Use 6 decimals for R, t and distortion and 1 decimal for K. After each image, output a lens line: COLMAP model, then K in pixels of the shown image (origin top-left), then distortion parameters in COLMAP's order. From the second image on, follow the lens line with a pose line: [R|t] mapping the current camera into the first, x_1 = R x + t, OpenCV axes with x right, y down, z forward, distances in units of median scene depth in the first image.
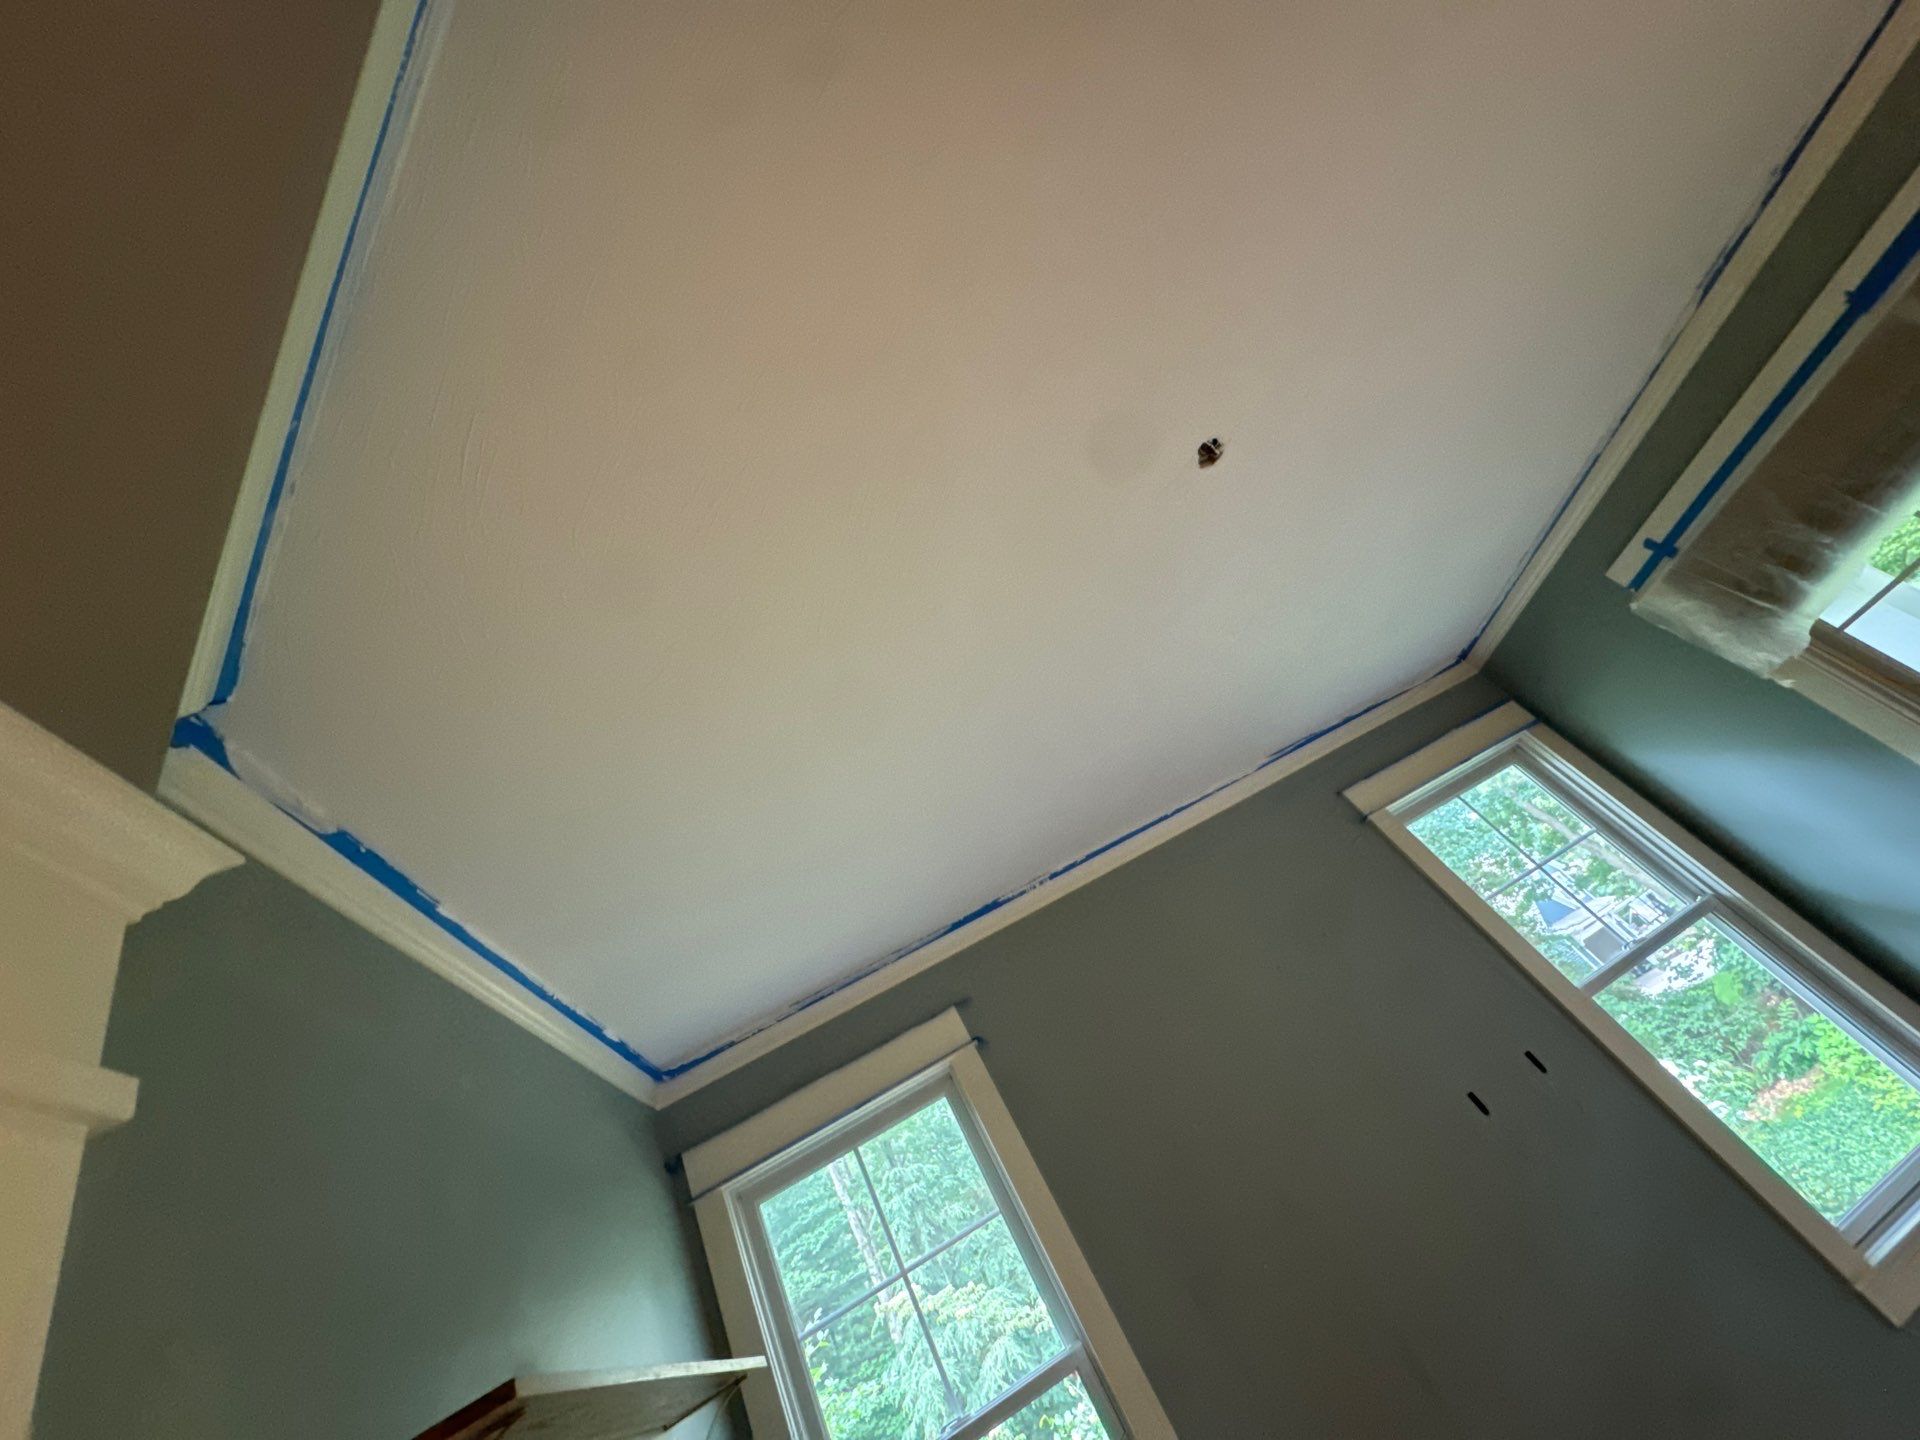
lens RADIAL K [[759.9, 0, 960.0], [0, 759.9, 720.0], [0, 0, 1]] dist [-0.002425, 0.000039]
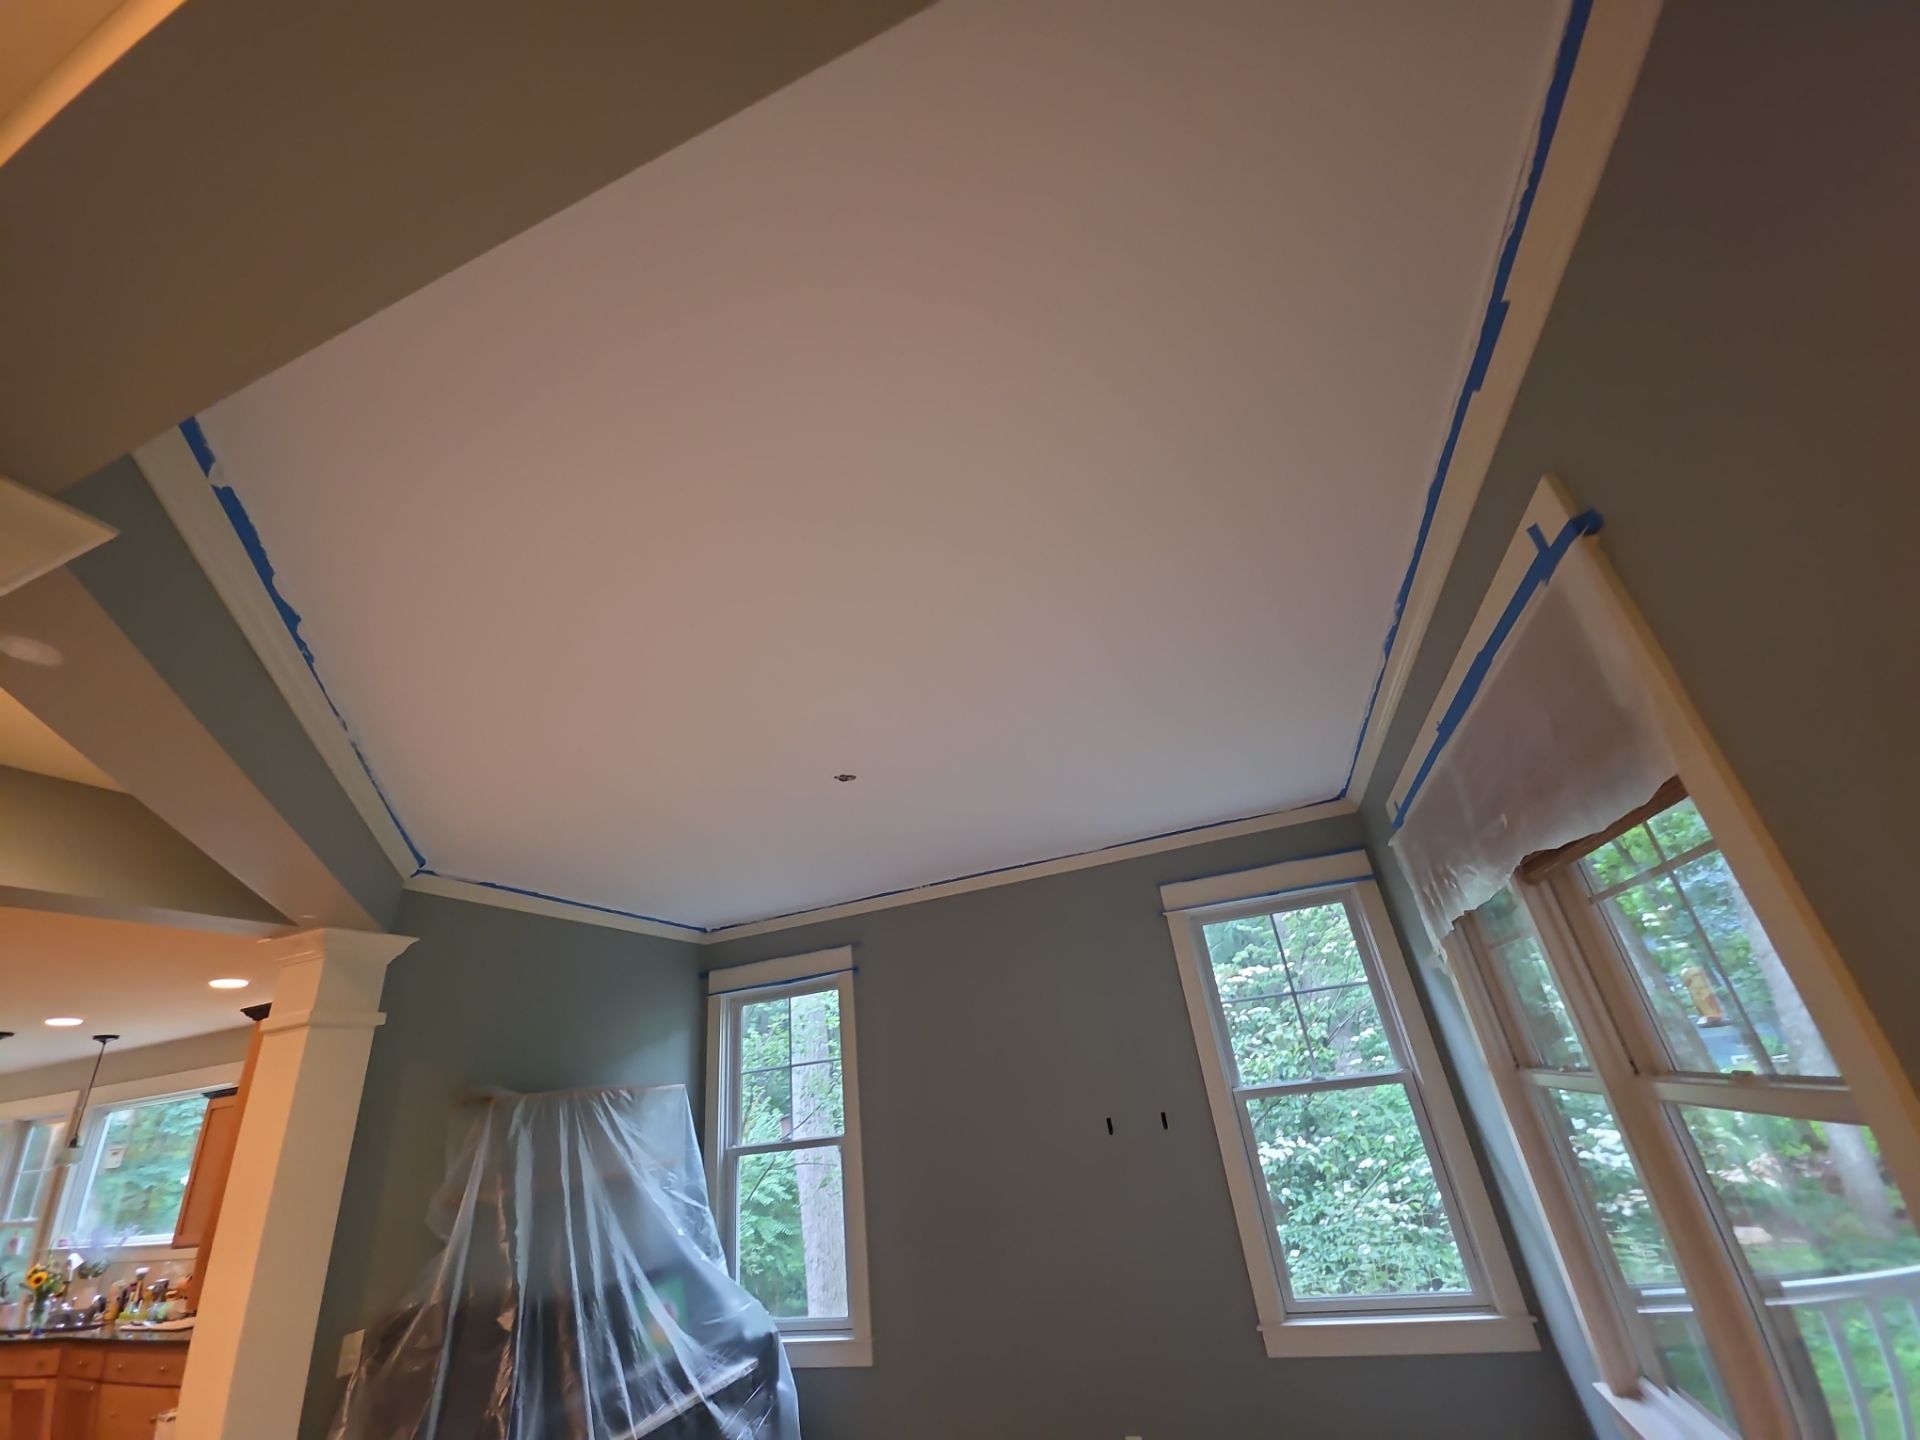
lens RADIAL K [[763.7, 0, 956.4], [0, 763.7, 724.3], [0, 0, 1]] dist [-0.001169, 0.000091]
pose [[0.895139, 0.215962, -0.389982, 0.760945], [-0.069162, 0.931504, 0.357094, -0.694942], [0.440389, -0.292677, 0.848762, -0.168911]]
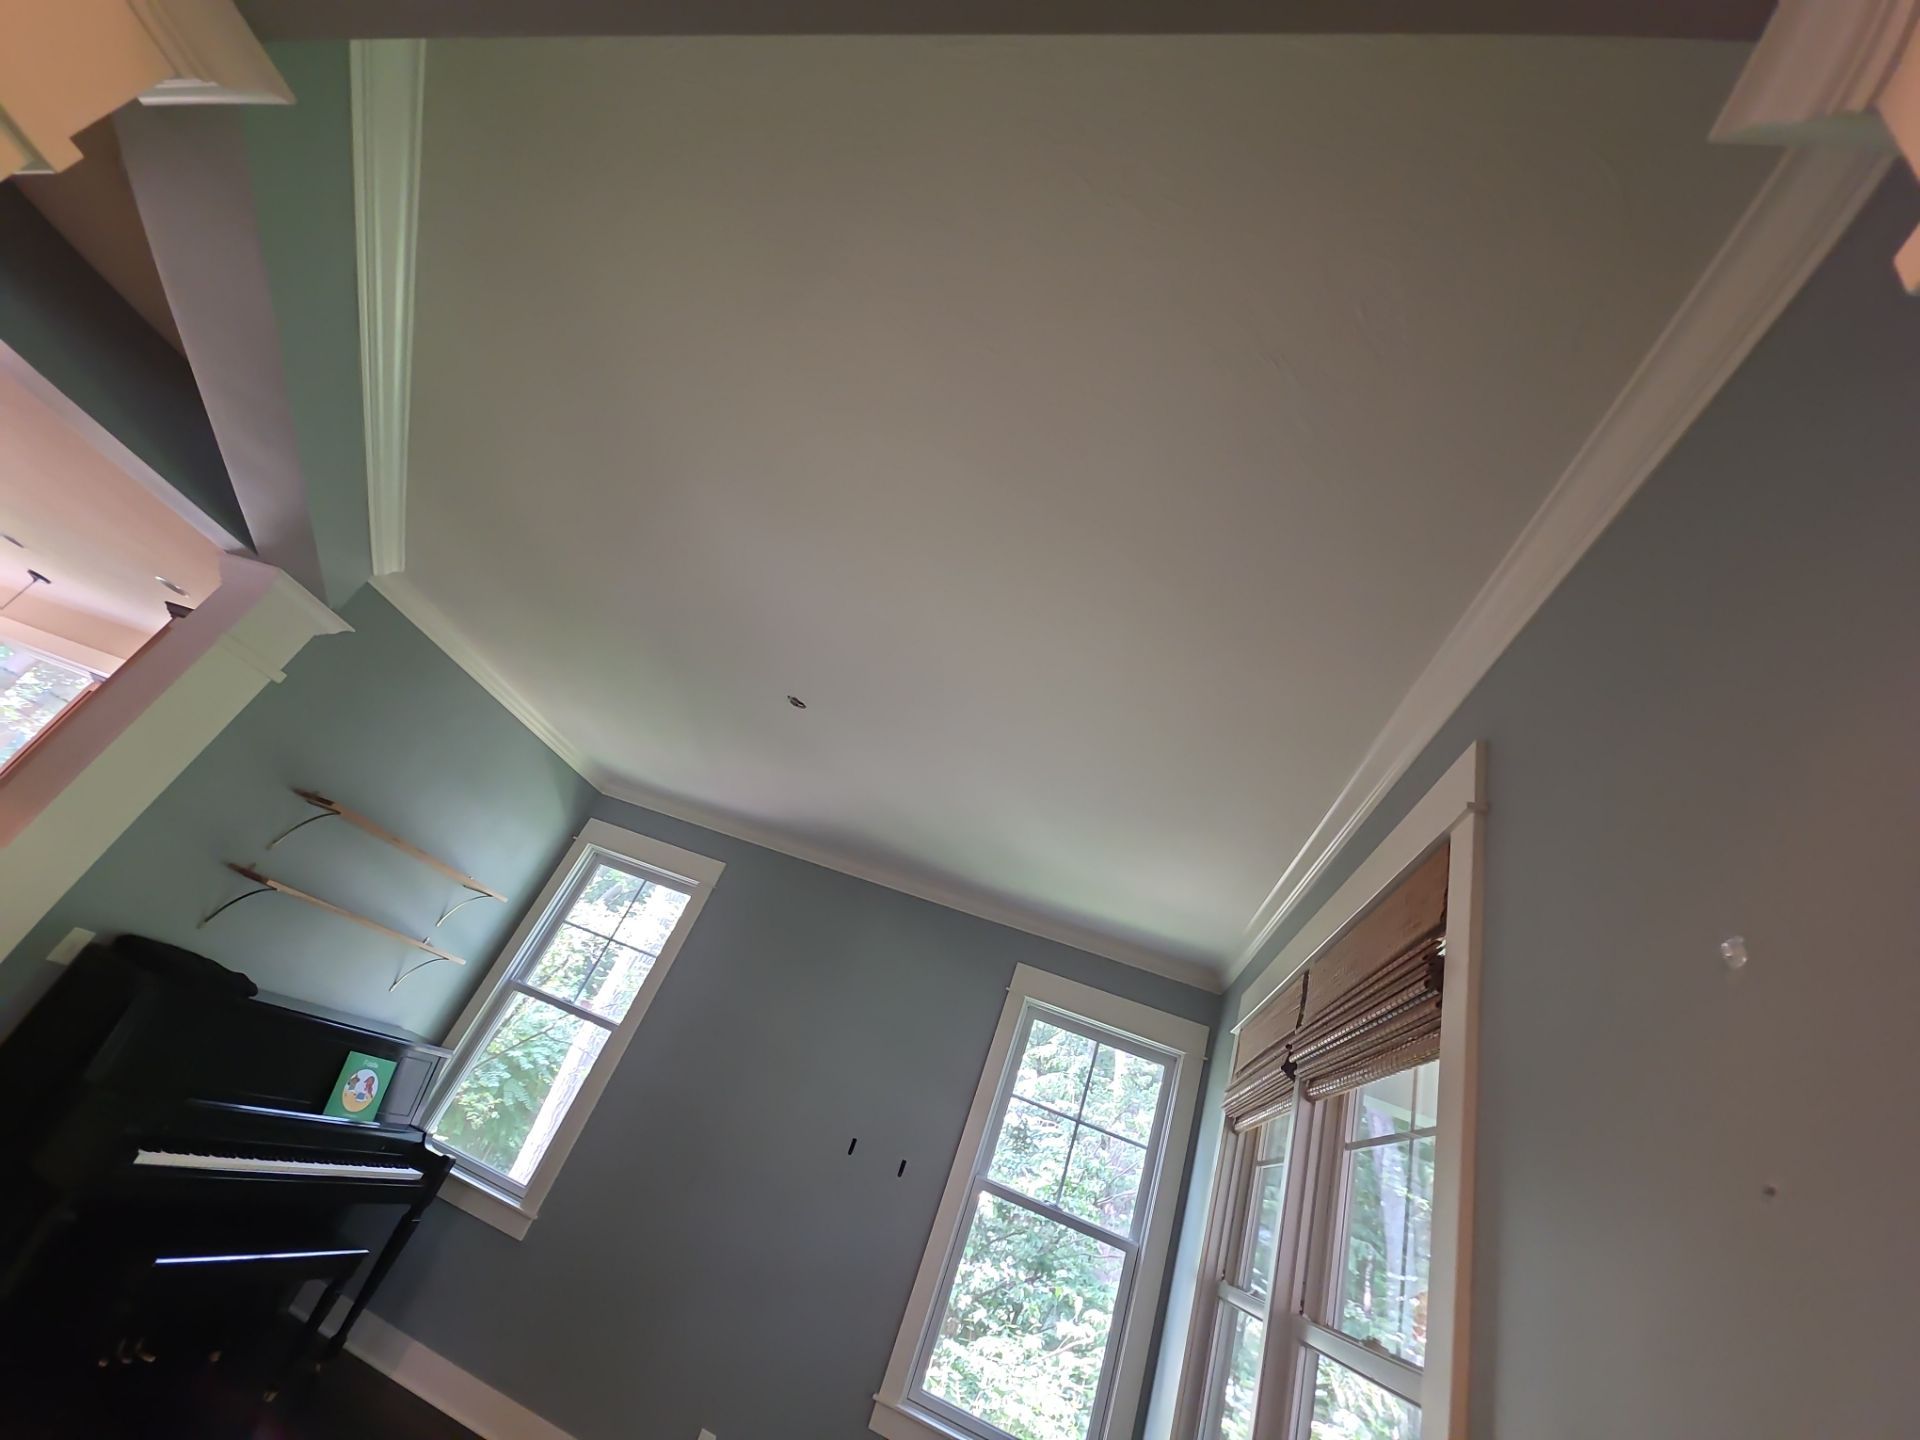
lens RADIAL K [[759.9, 0, 960.0], [0, 759.9, 720.0], [0, 0, 1]] dist [-0.002425, 0.000039]
pose [[0.674093, 0.619306, -0.402565, 0.835711], [-0.534575, 0.785137, 0.312712, -0.679728], [0.509733, 0.004404, 0.860321, -0.171725]]
